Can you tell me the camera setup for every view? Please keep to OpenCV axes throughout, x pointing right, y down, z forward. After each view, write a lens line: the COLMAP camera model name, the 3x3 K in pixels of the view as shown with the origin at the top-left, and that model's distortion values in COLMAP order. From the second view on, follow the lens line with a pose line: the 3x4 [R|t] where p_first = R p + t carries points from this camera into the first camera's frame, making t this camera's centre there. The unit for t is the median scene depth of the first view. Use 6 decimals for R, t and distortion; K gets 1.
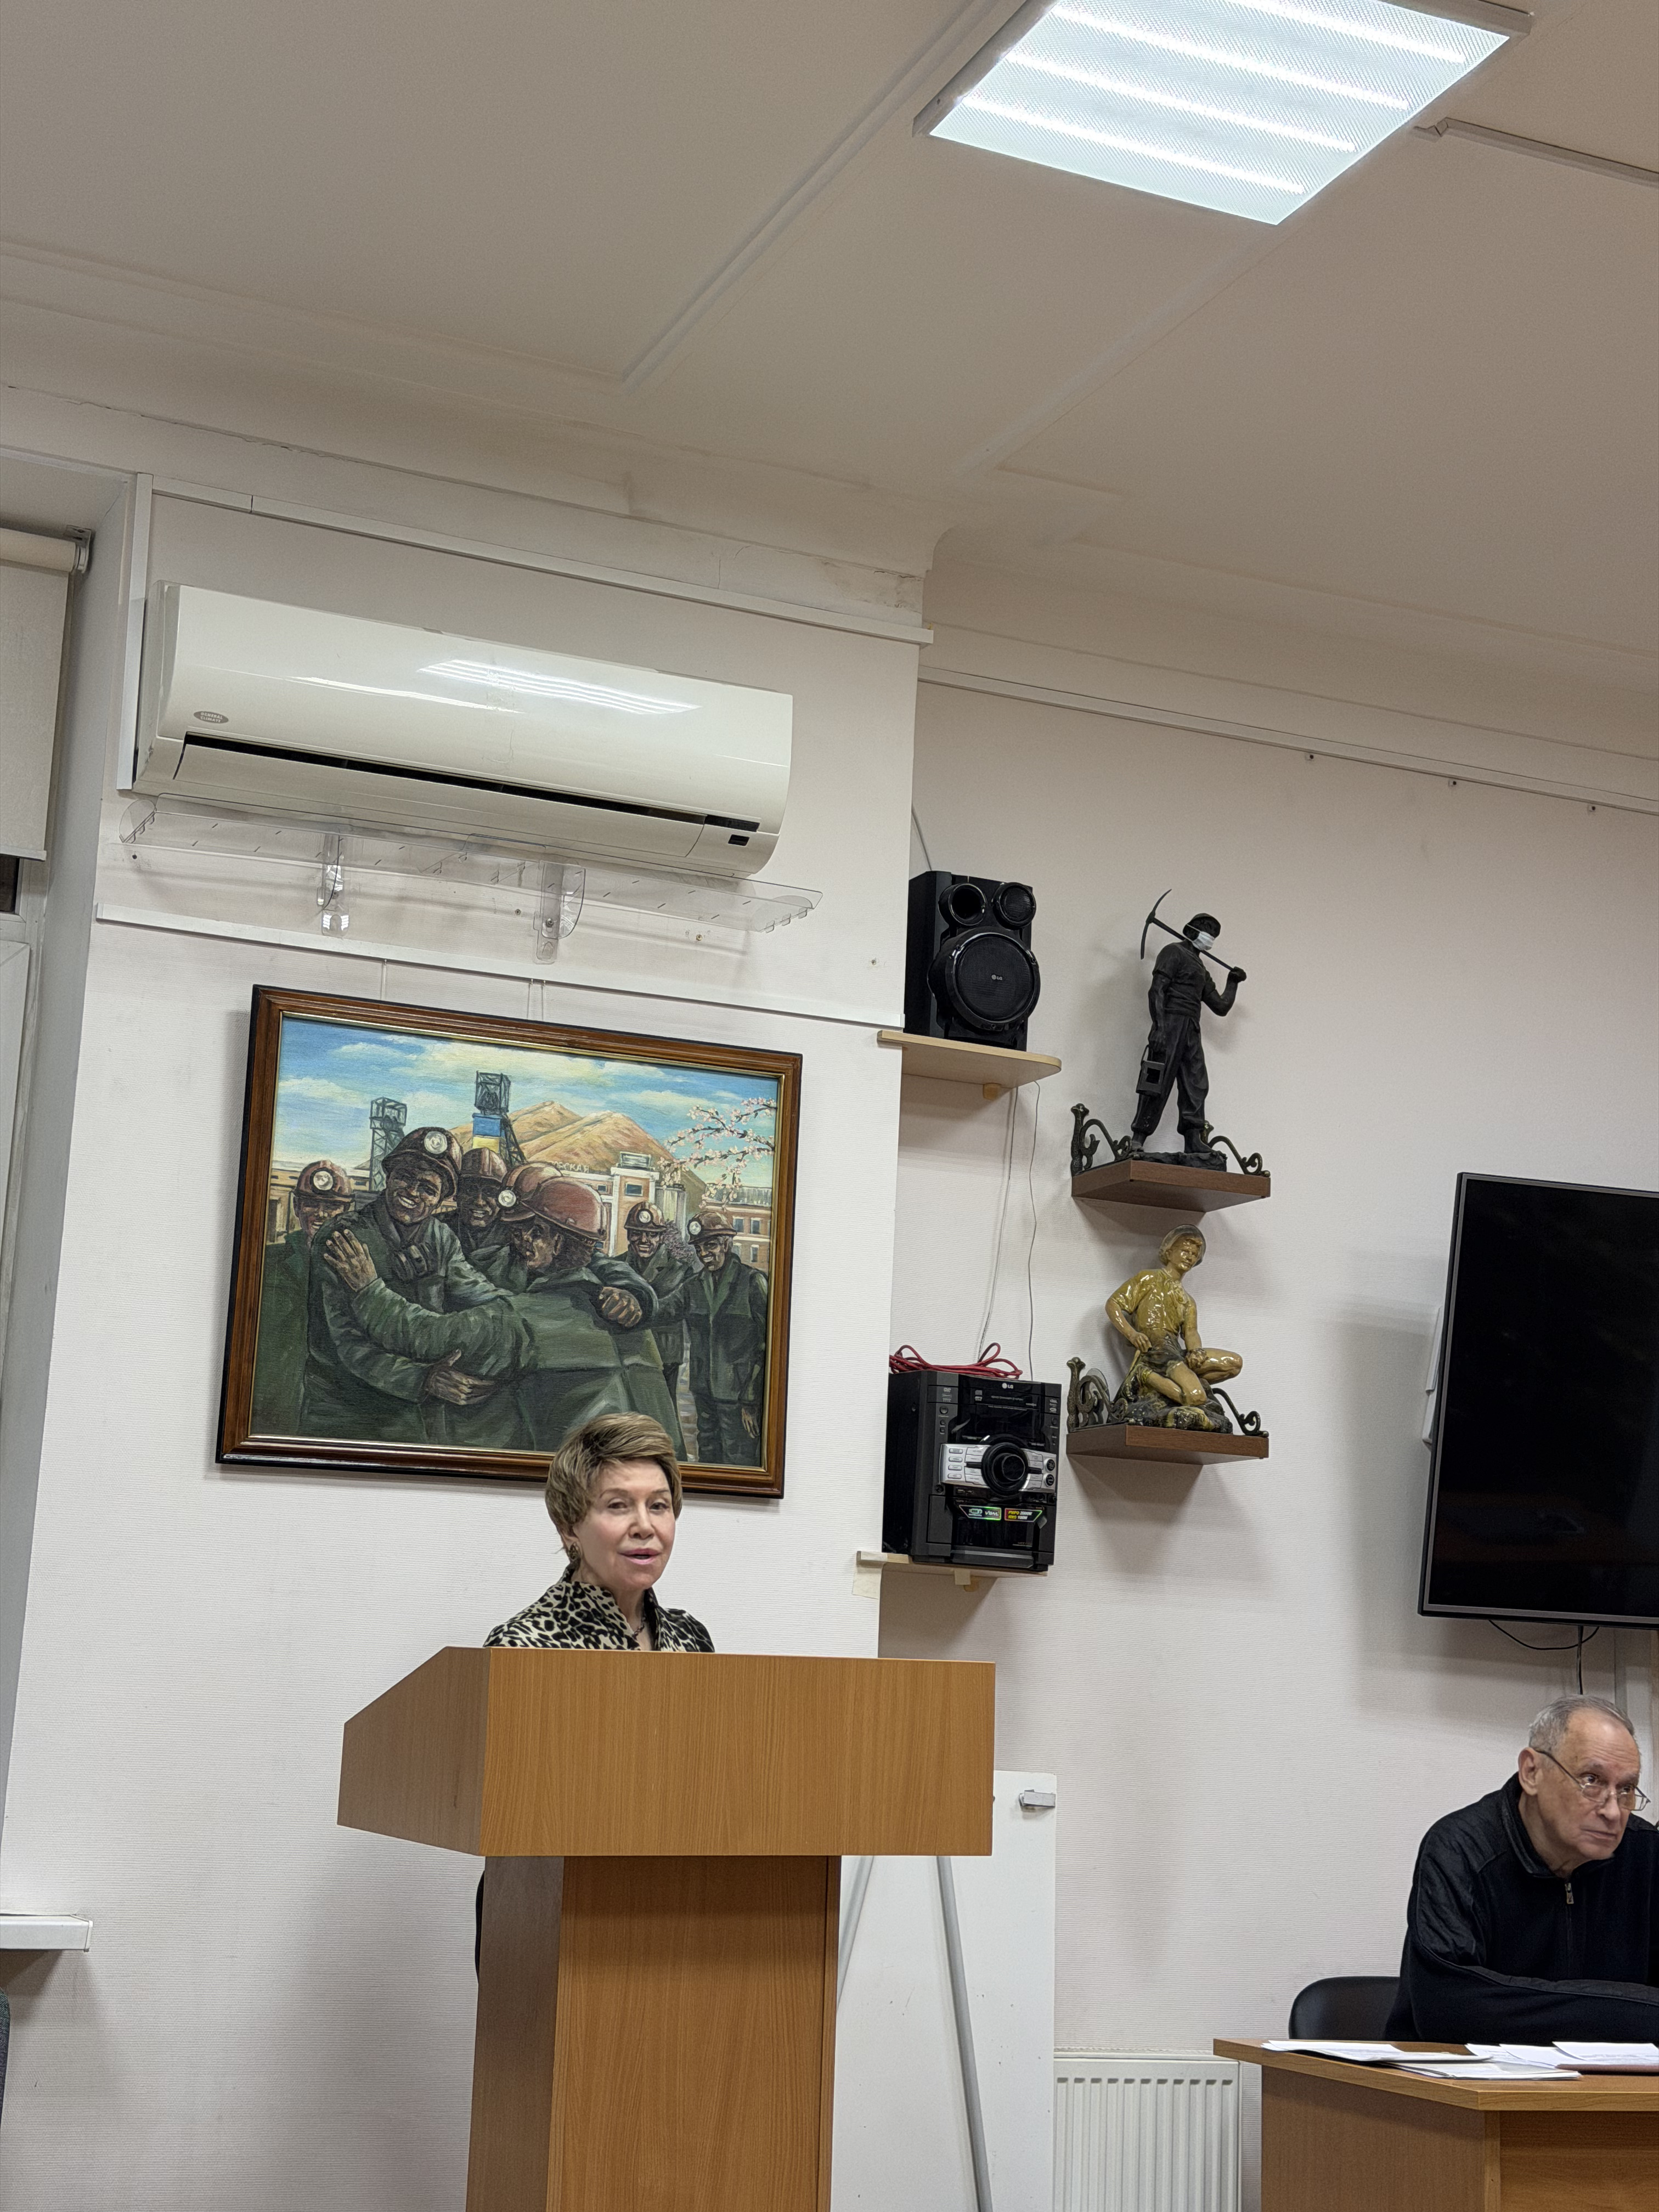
lens RADIAL K [[3053.7, 0, 830.9], [0, 3053.7, 1107.5], [0, 0, 1]] dist [0.123066, 0.000000]
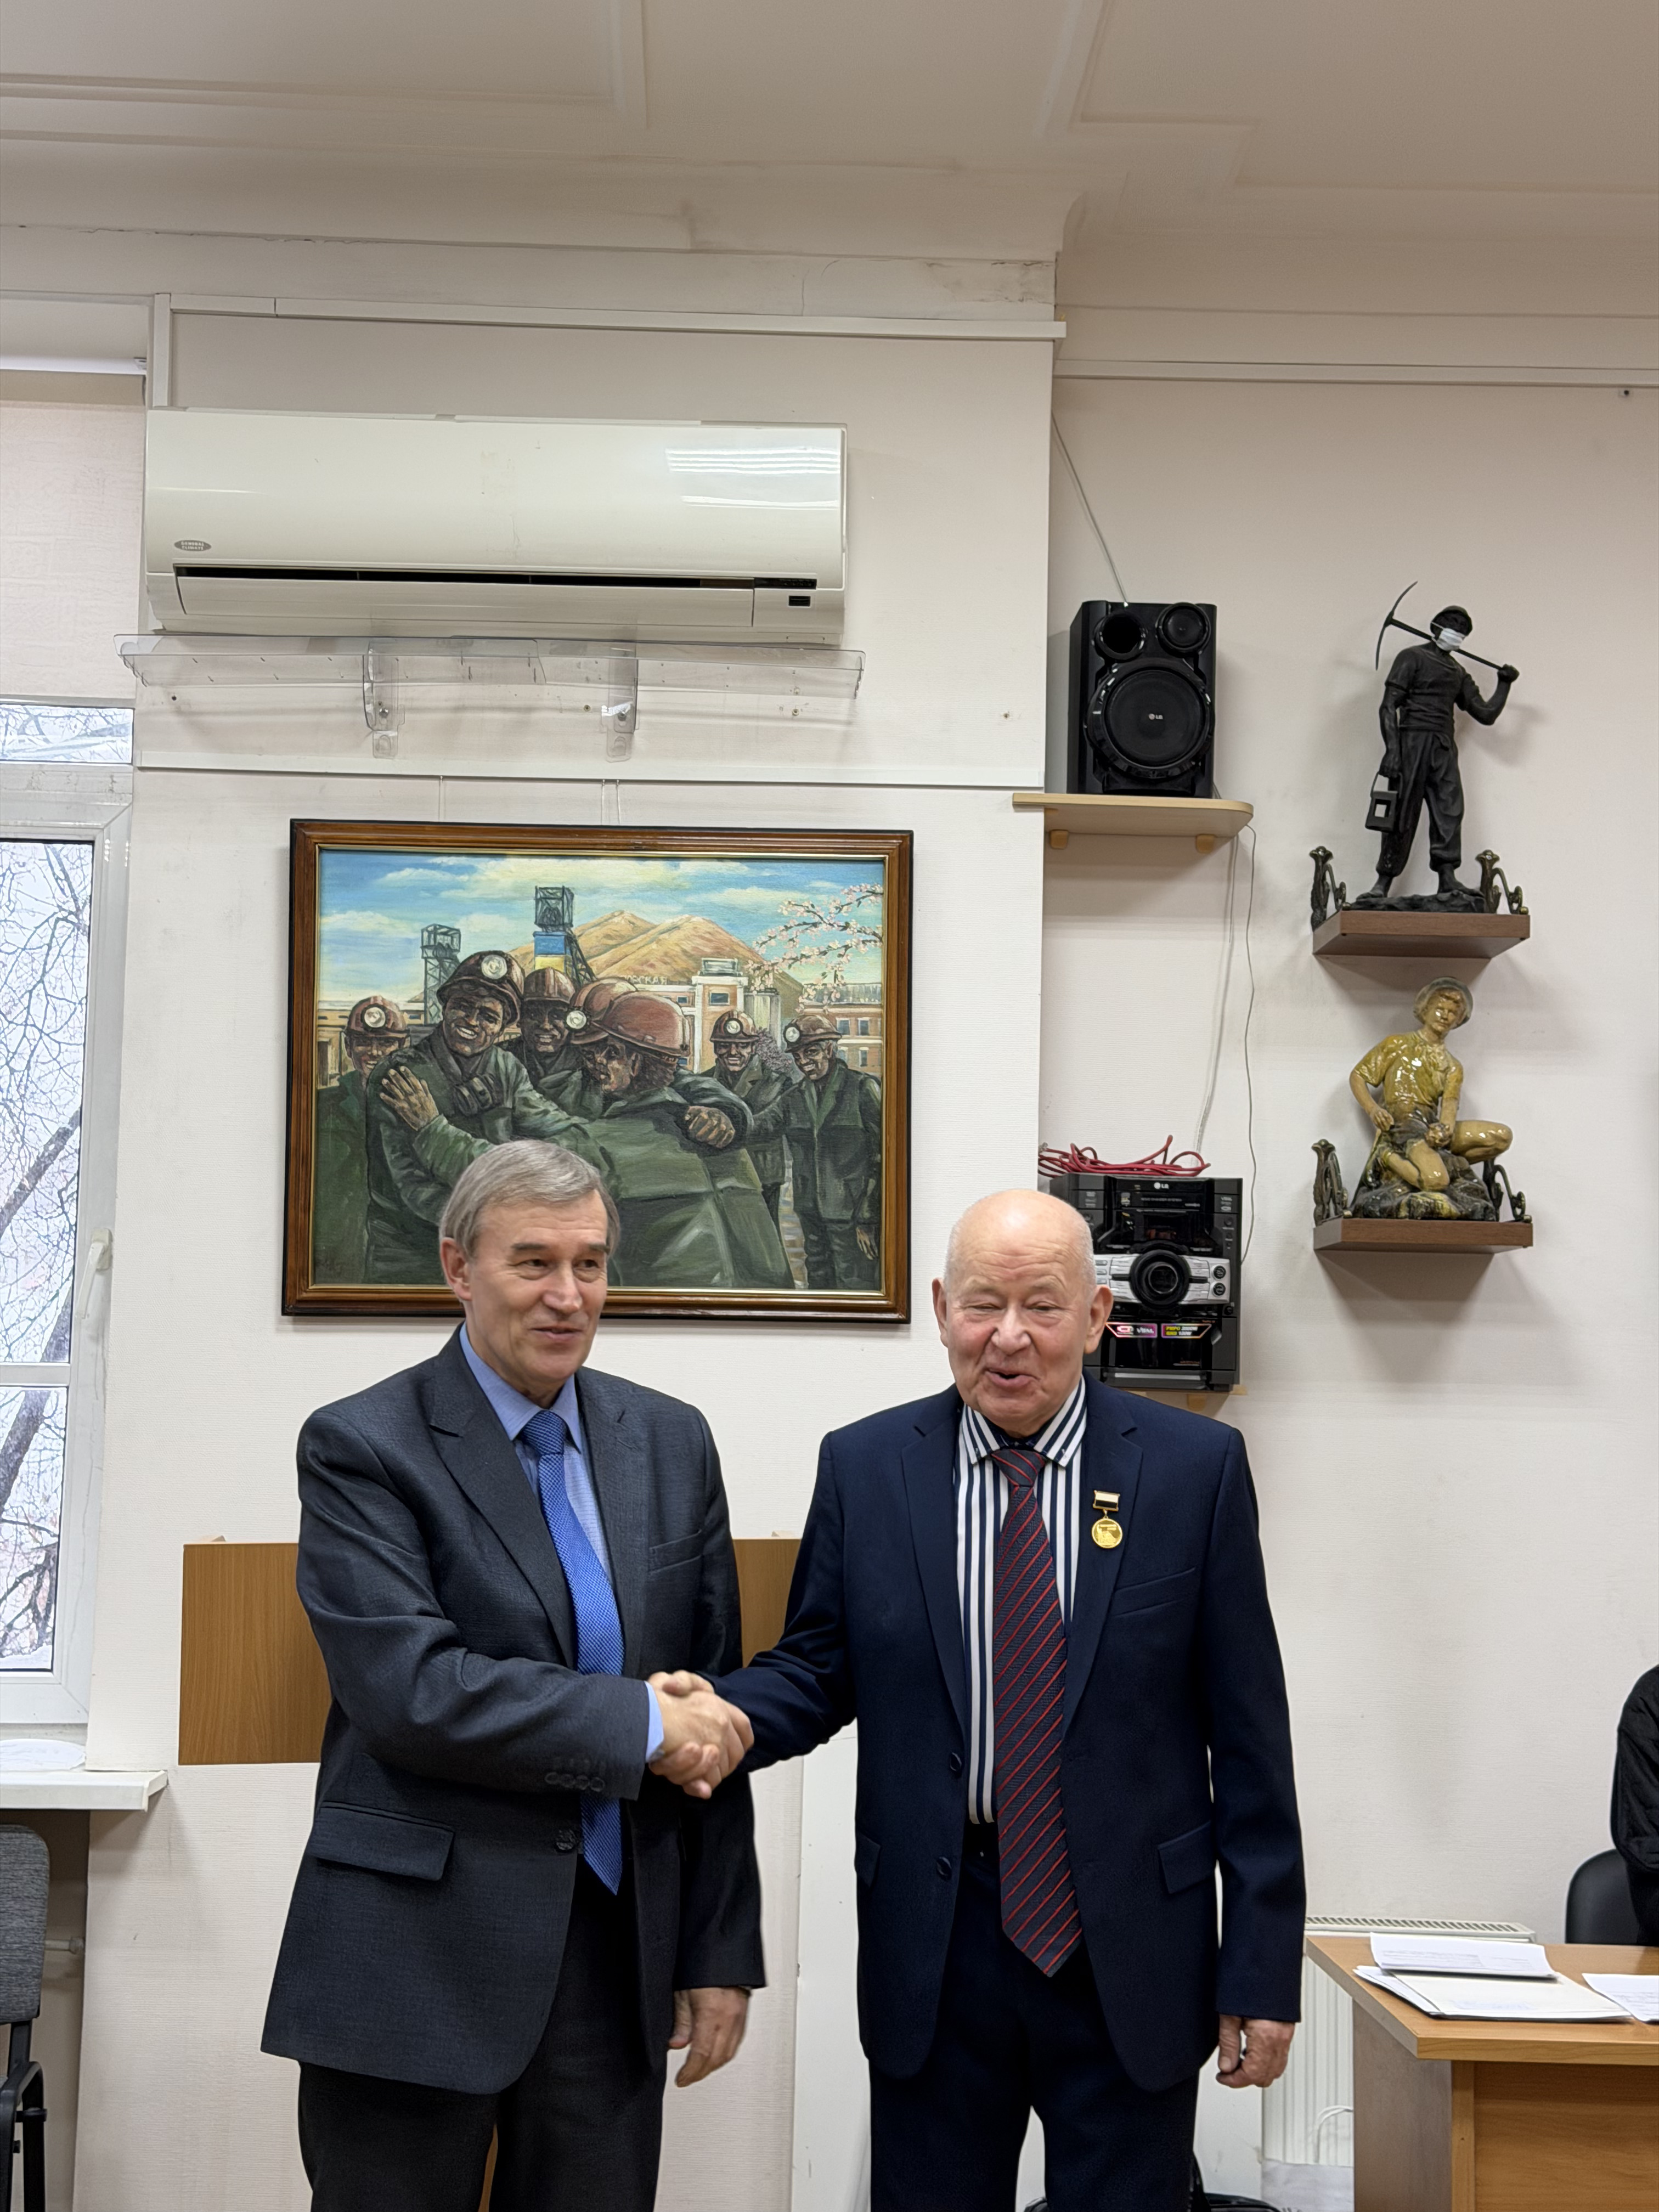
lens RADIAL K [[3053.7, 0, 812.6], [0, 3053.7, 1097.9], [0, 0, 1]] dist [0.123066, 0.000000]
pose [[0.927346, -0.063292, -0.368813, 0.289296], [0.093438, 0.993537, 0.064441, -0.000009], [0.362350, -0.094221, 0.927267, 0.149612]]
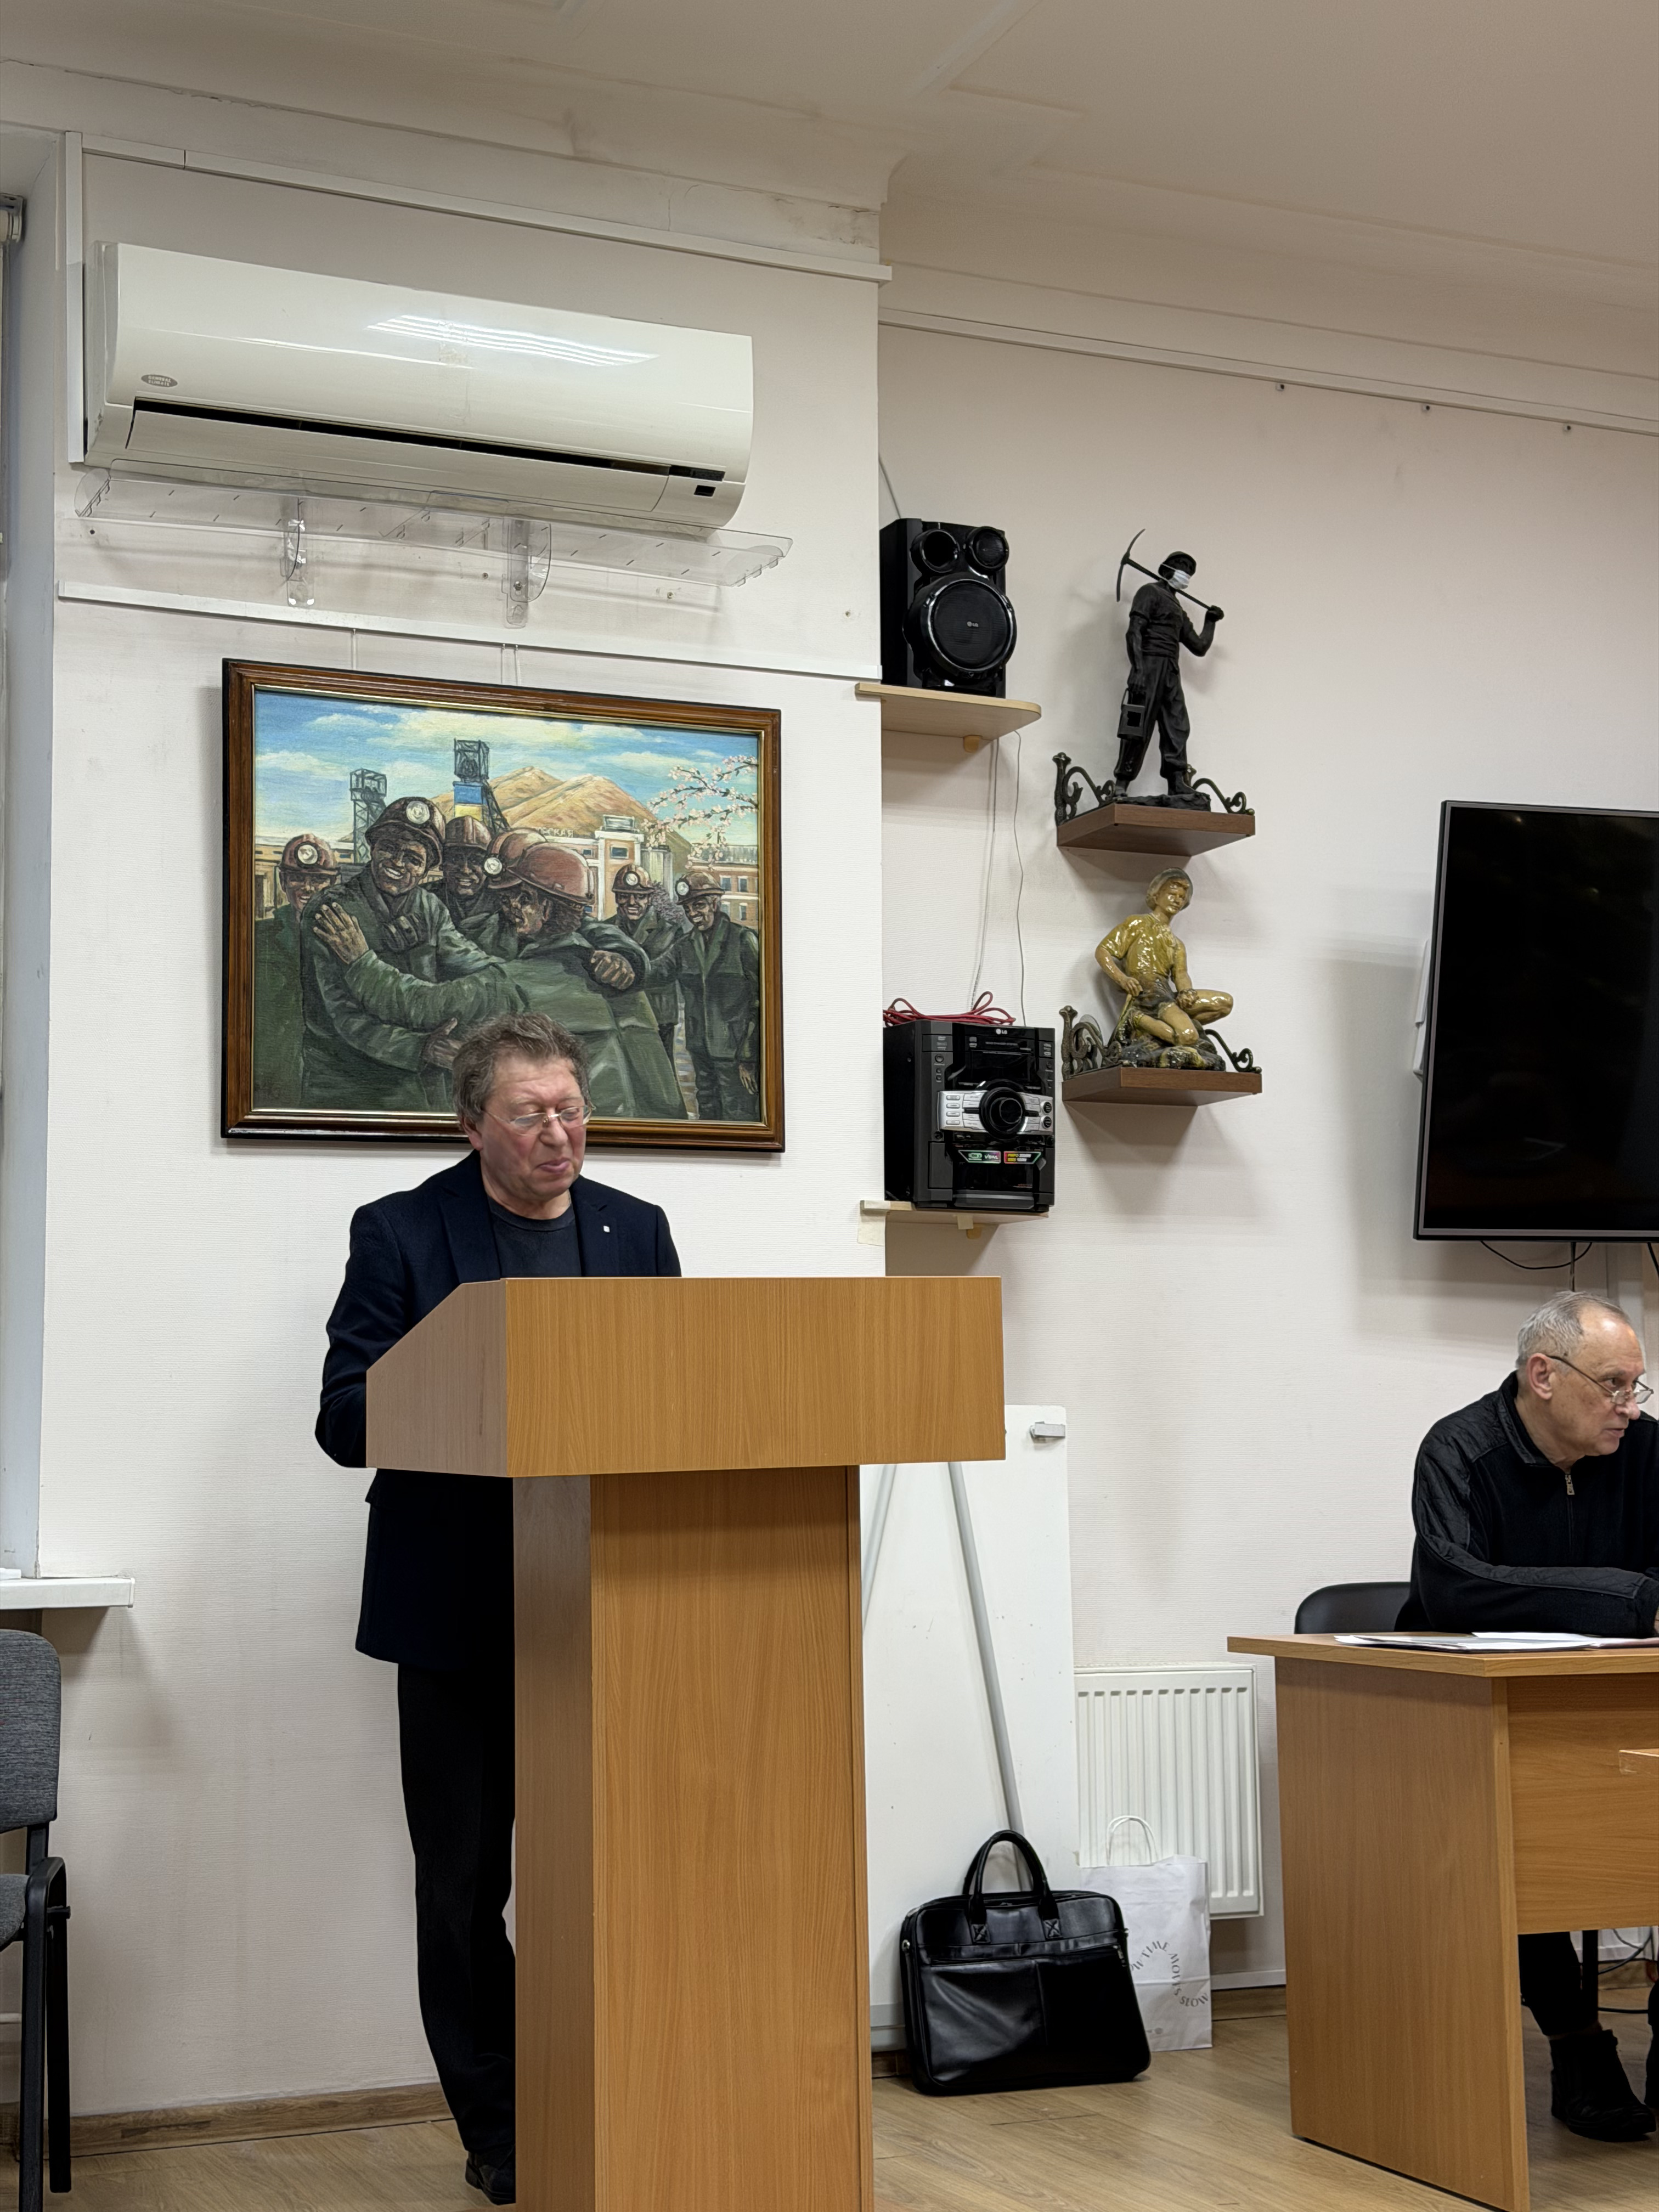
lens RADIAL K [[3053.7, 0, 840.5], [0, 3053.7, 1125.7], [0, 0, 1]] dist [0.123066, 0.000000]
pose [[0.998706, -0.050627, 0.004916, -0.001613], [0.049945, 0.994345, 0.093719, 0.024813], [-0.009633, -0.093352, 0.995587, -0.004213]]
